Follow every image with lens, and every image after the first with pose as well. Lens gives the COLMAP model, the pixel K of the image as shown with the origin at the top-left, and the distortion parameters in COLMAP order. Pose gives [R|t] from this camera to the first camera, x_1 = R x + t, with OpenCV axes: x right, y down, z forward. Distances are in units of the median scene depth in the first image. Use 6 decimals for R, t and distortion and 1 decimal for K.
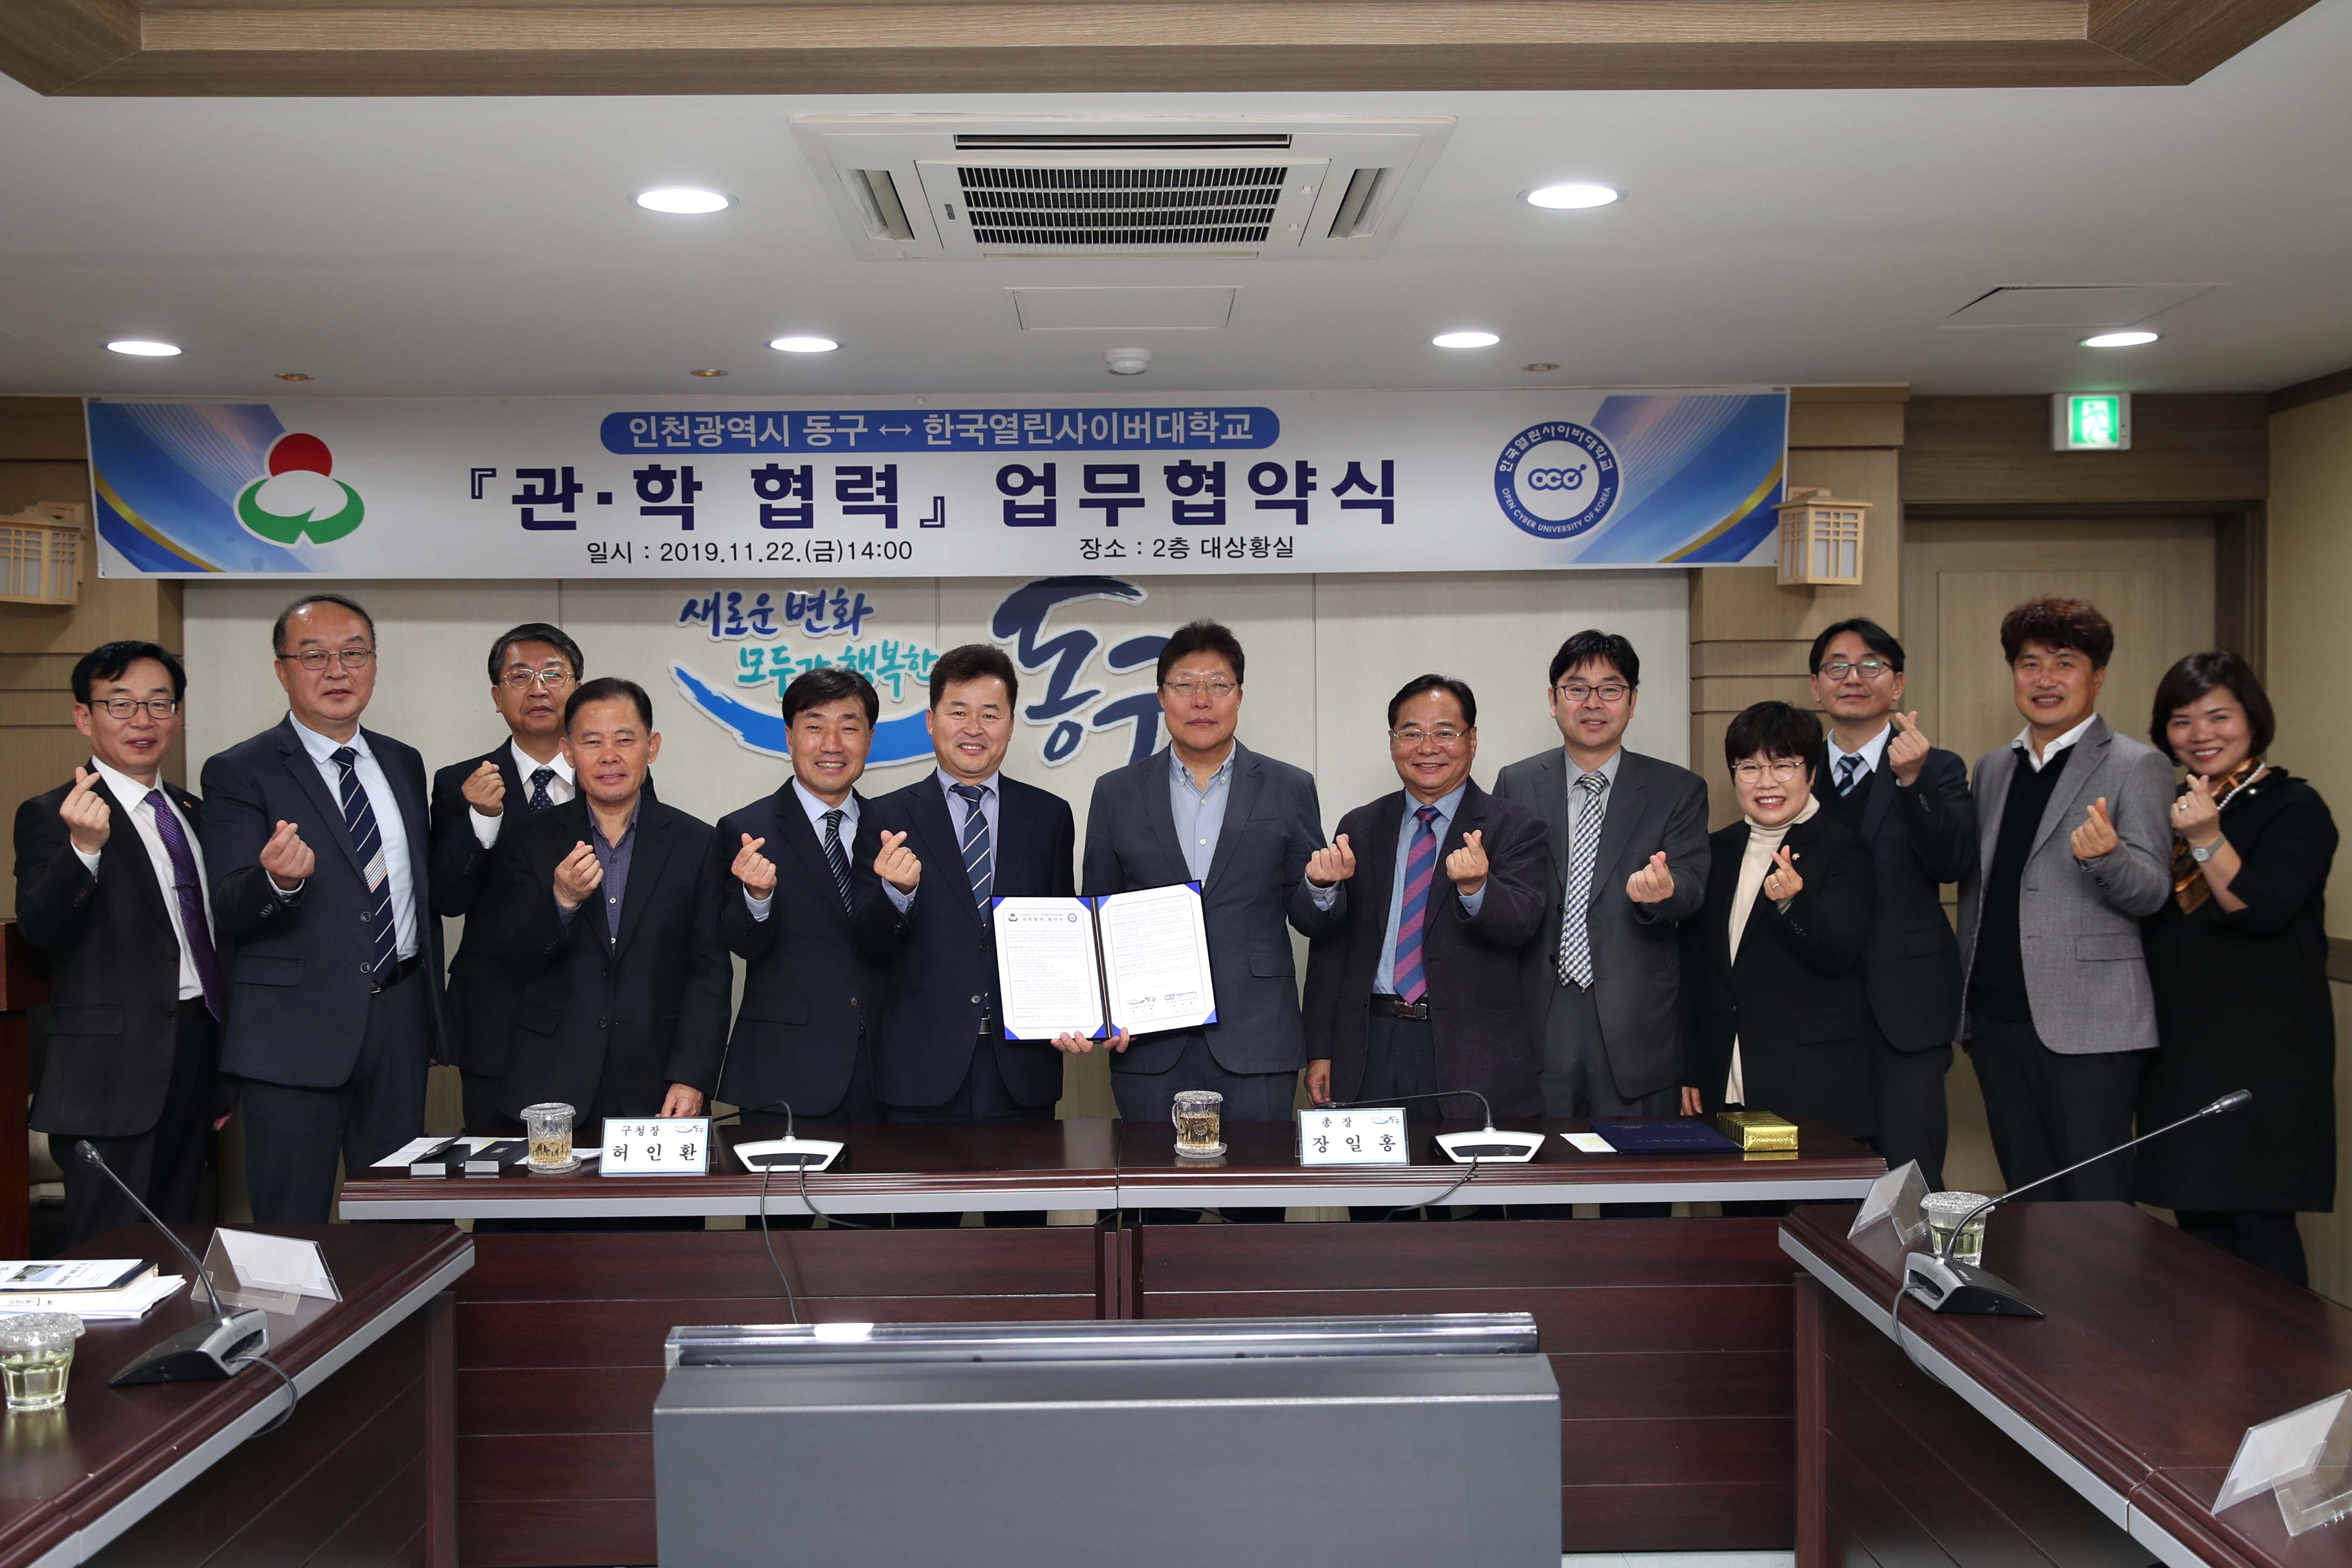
lens RADIAL K [[2336.3, 0, 1176.0], [0, 2336.3, 784.0], [0, 0, 1]] dist [-0.054835, 0.152487]
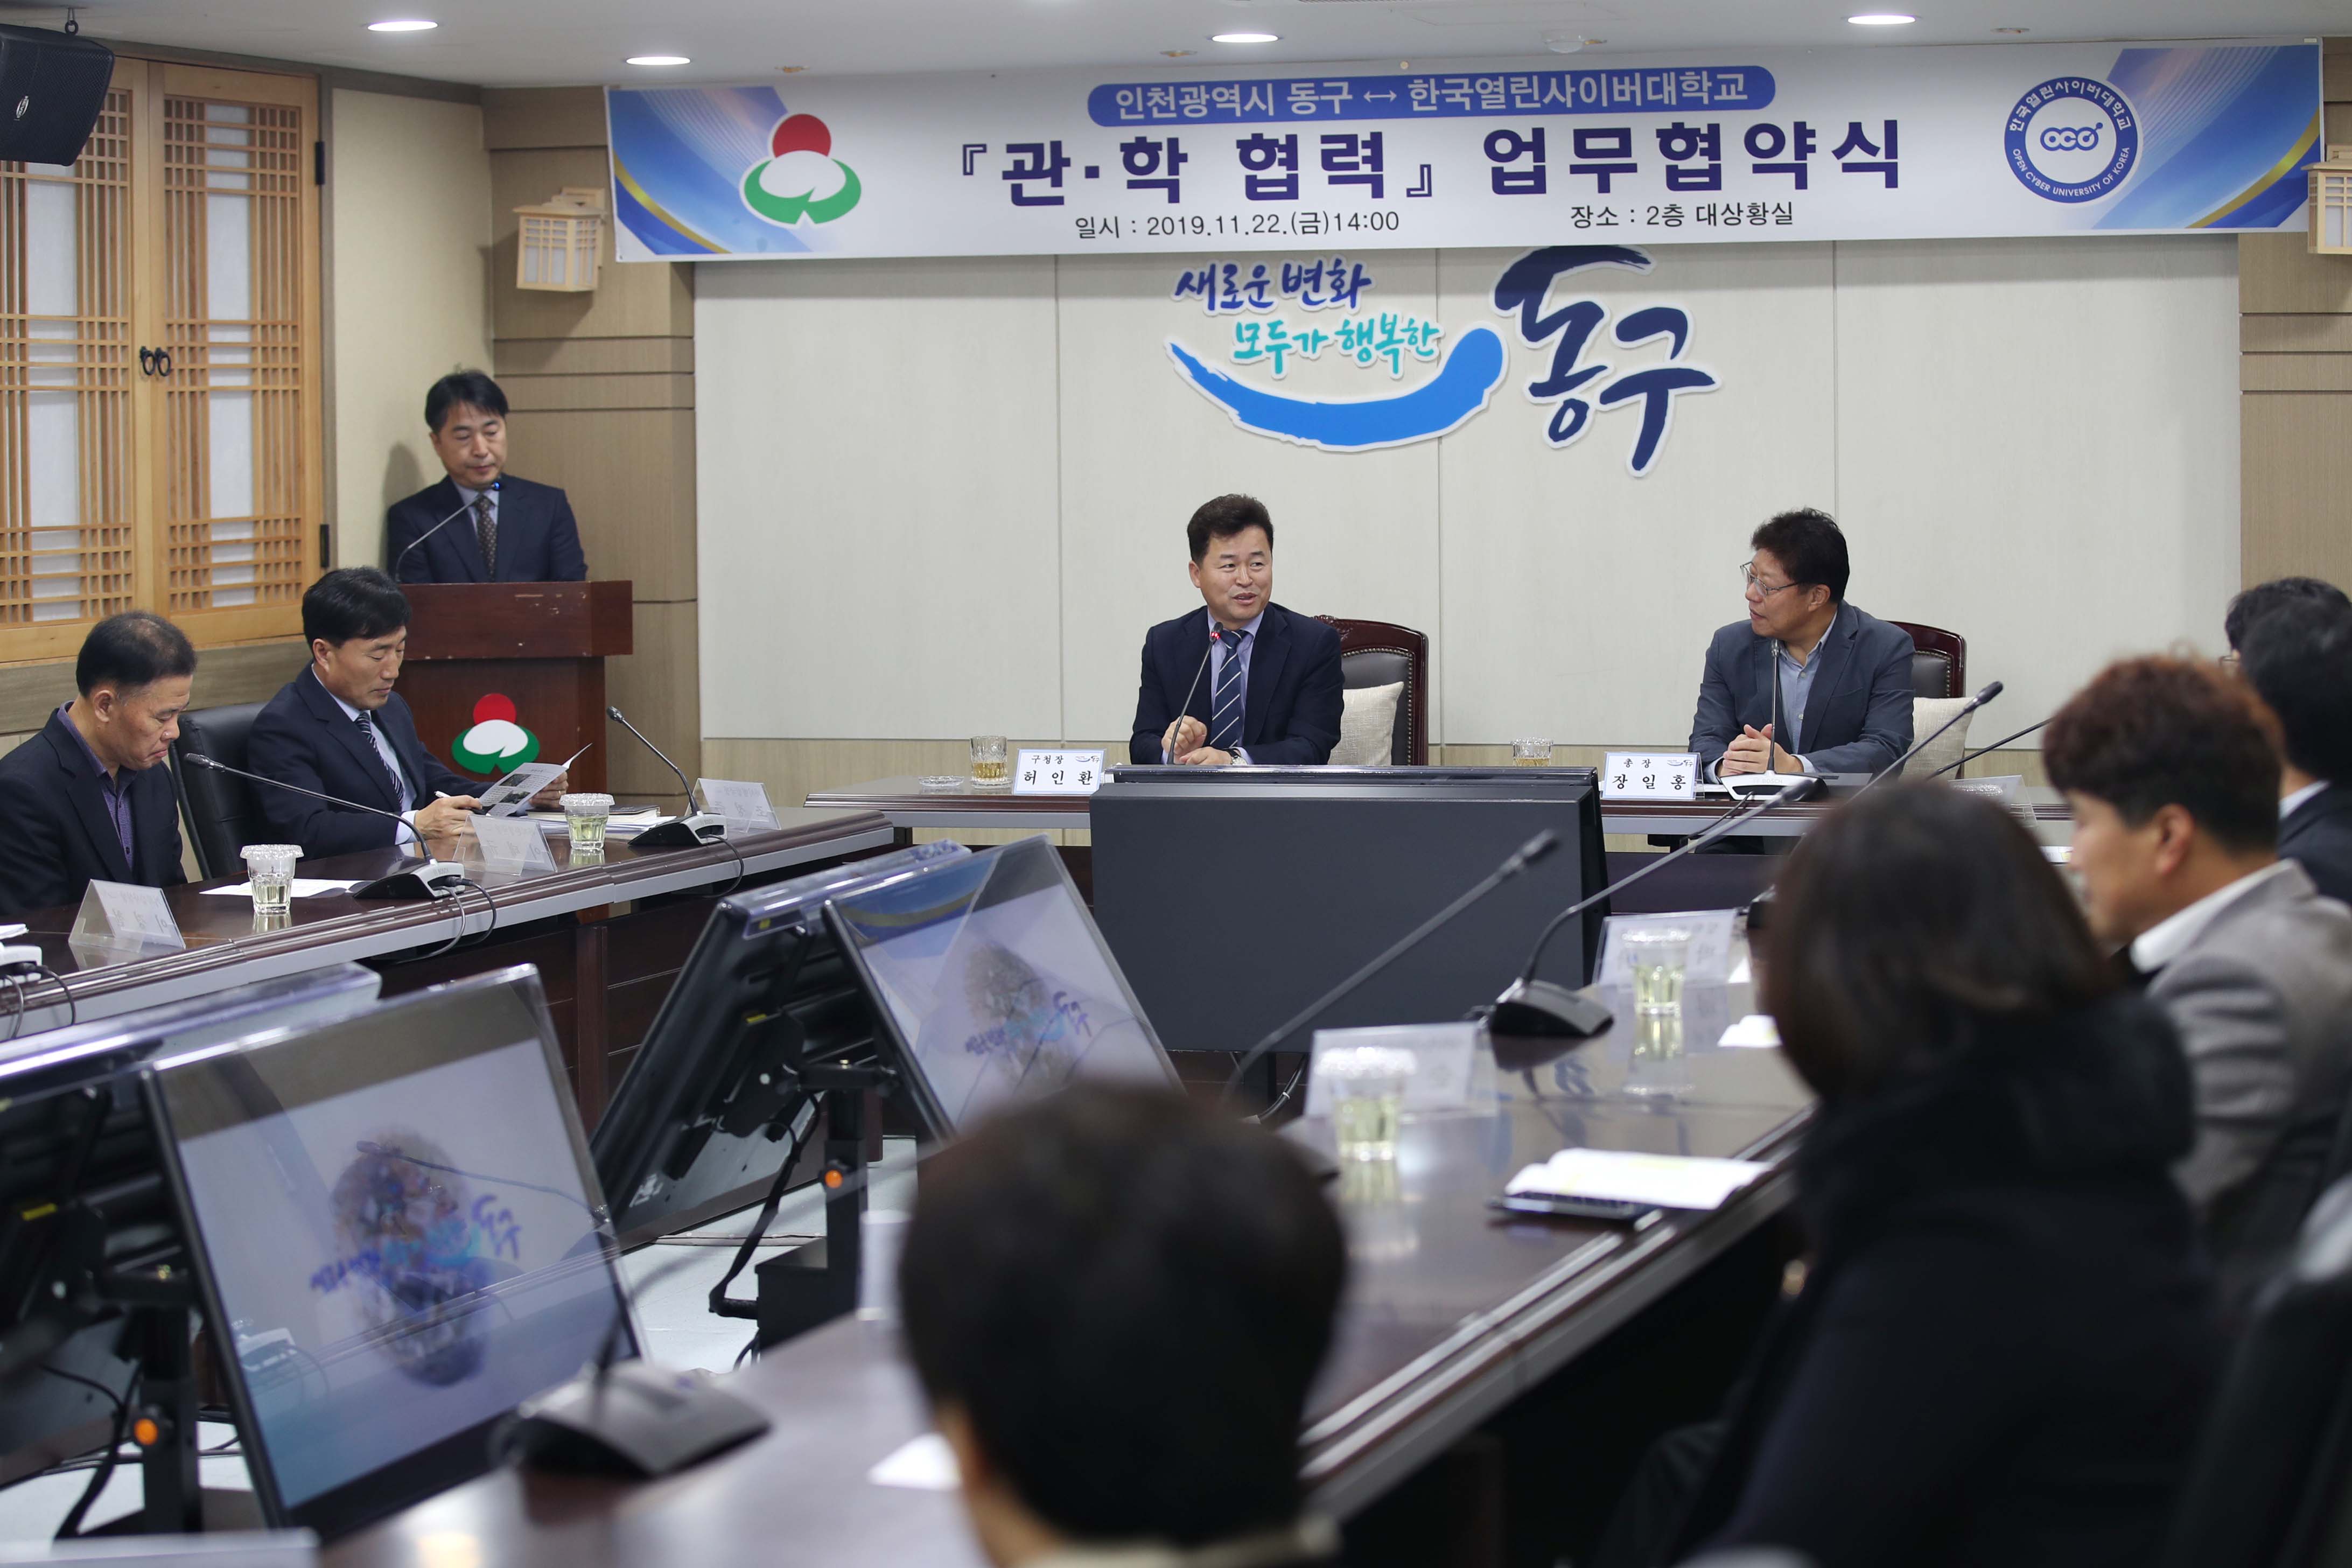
lens RADIAL K [[5239.5, 0, 1177.4], [0, 5239.5, 850.5], [0, 0, 1]] dist [-0.383009, 0.596249]
pose [[0.948018, 0.022868, -0.317395, 0.481546], [-0.002281, 0.997877, 0.065084, 0.018189], [0.318210, -0.060977, 0.946057, -1.054951]]
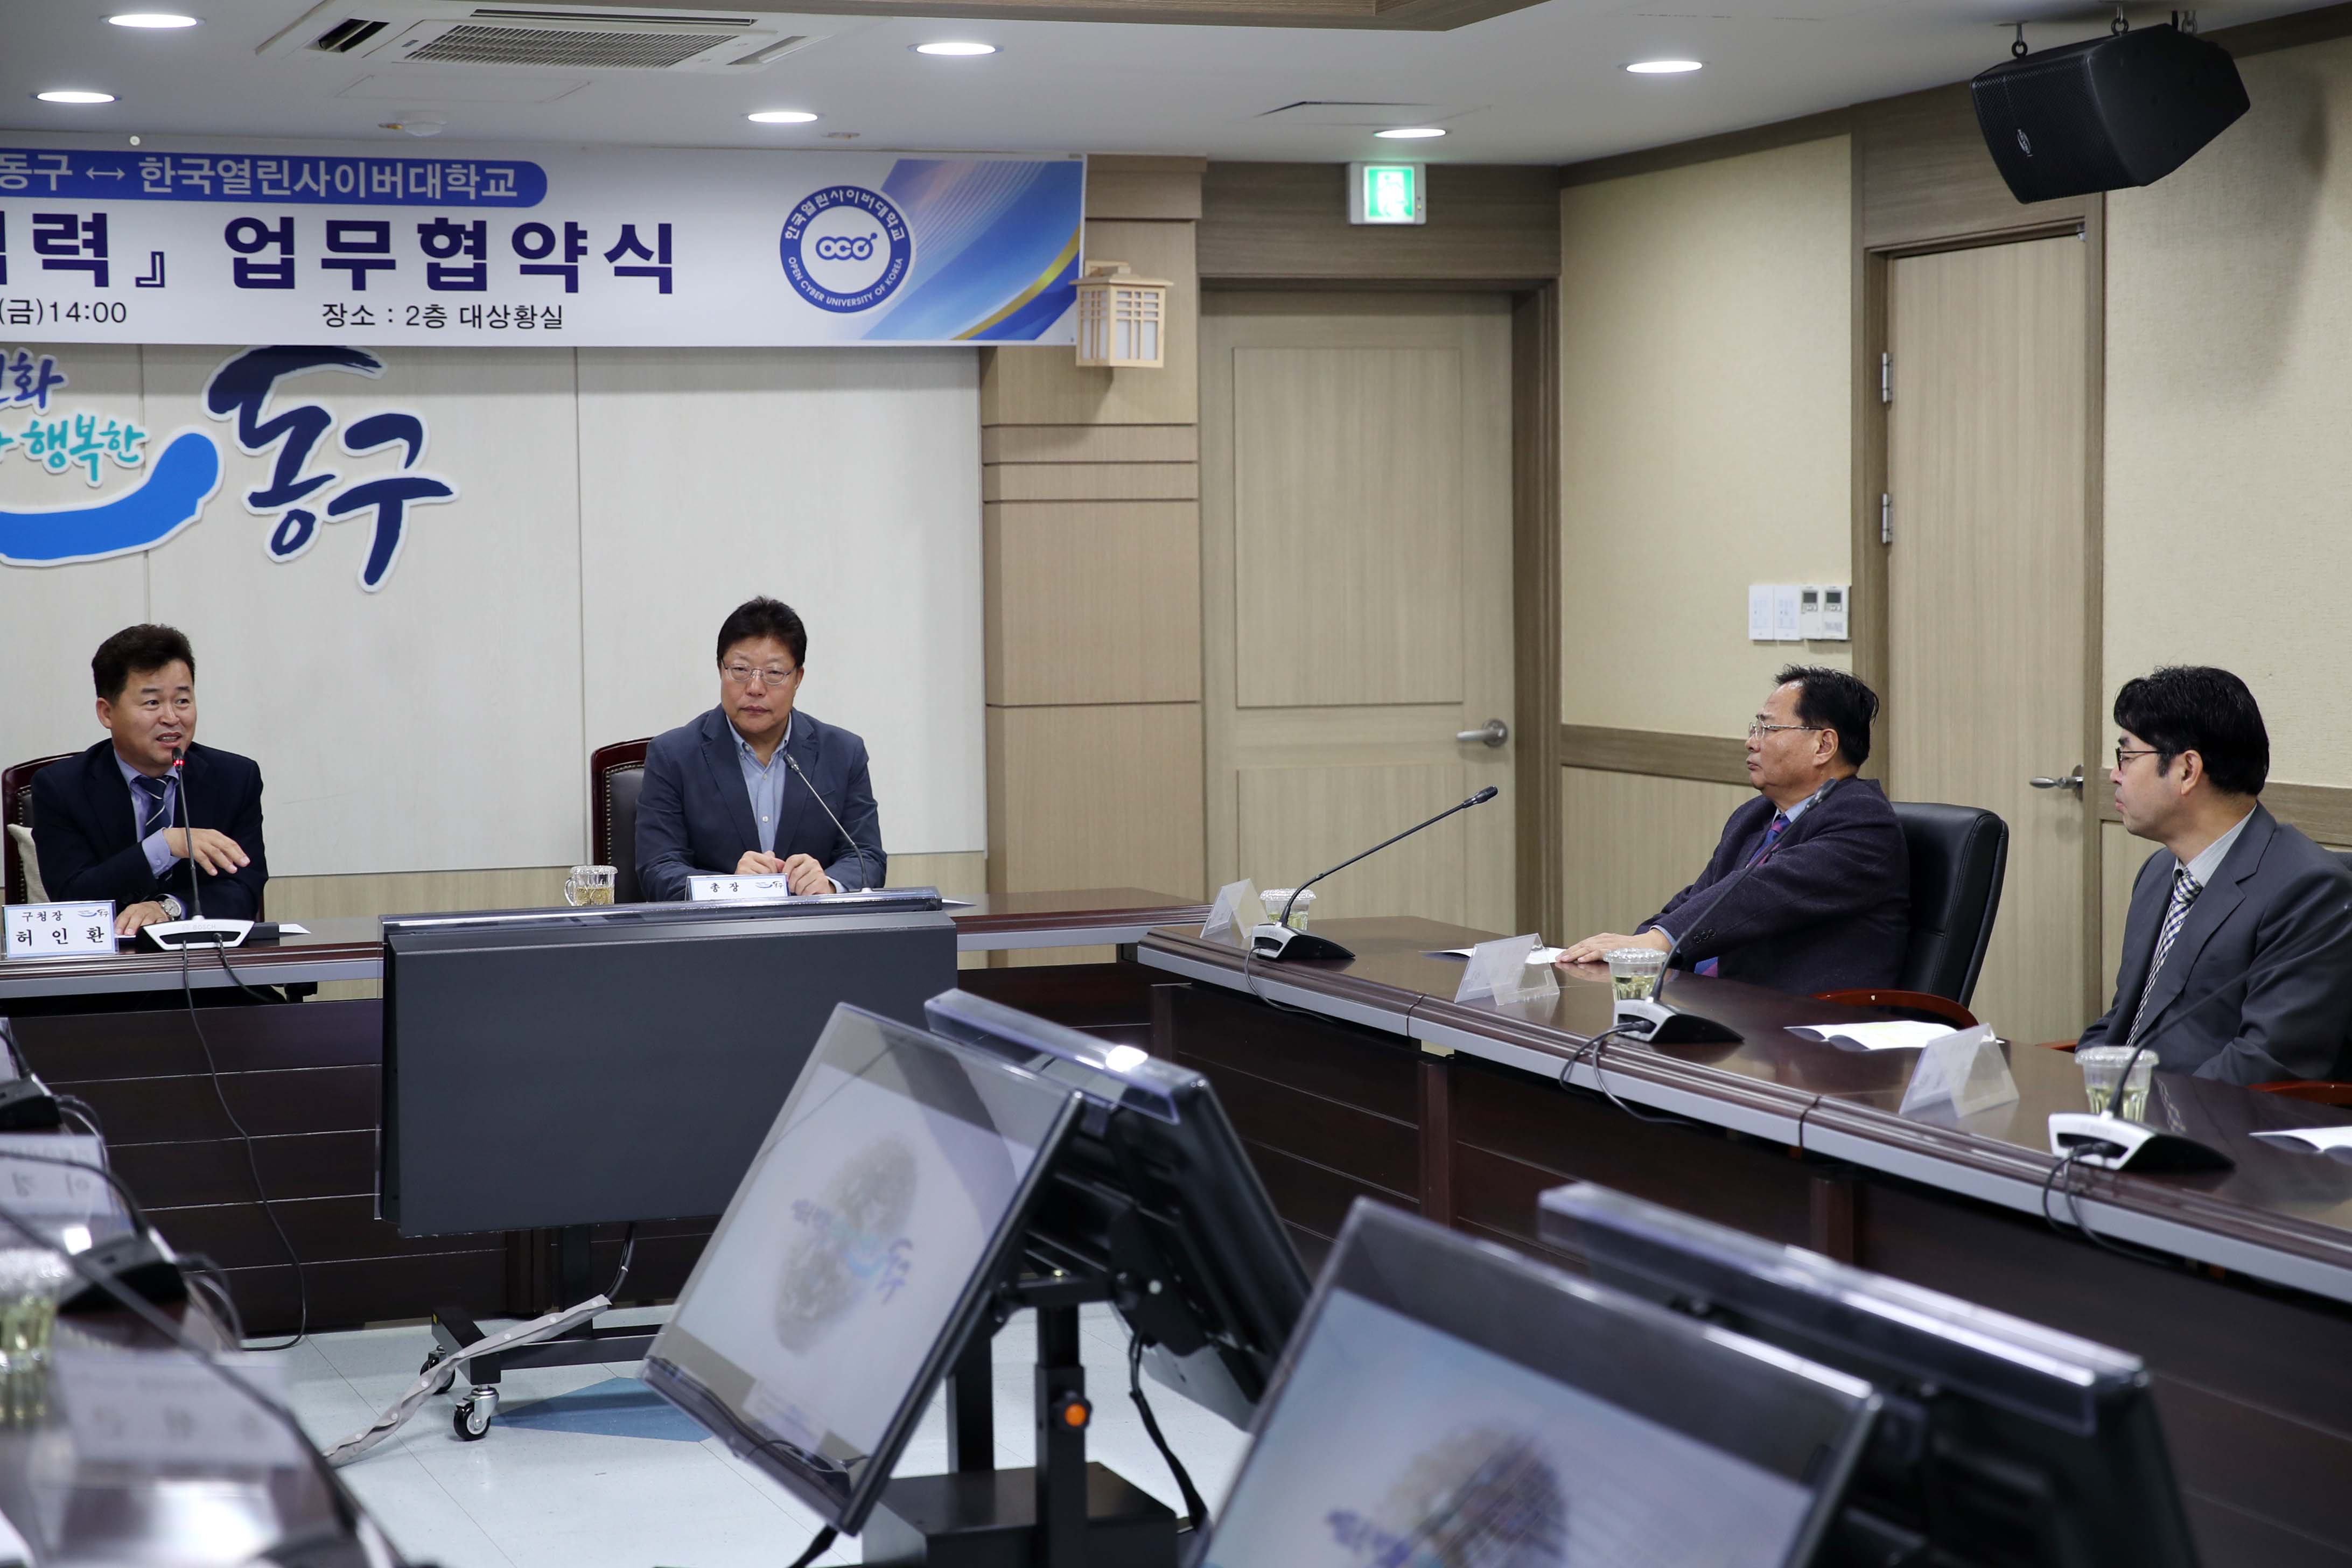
lens RADIAL K [[4476.1, 0, 1224.5], [0, 4476.1, 766.6], [0, 0, 1]] dist [0.152371, 0.215729]
pose [[0.944413, -0.019482, 0.328184, -0.284360], [0.009882, 0.999474, 0.030895, 0.021305], [-0.328613, -0.025934, 0.944108, -0.738879]]
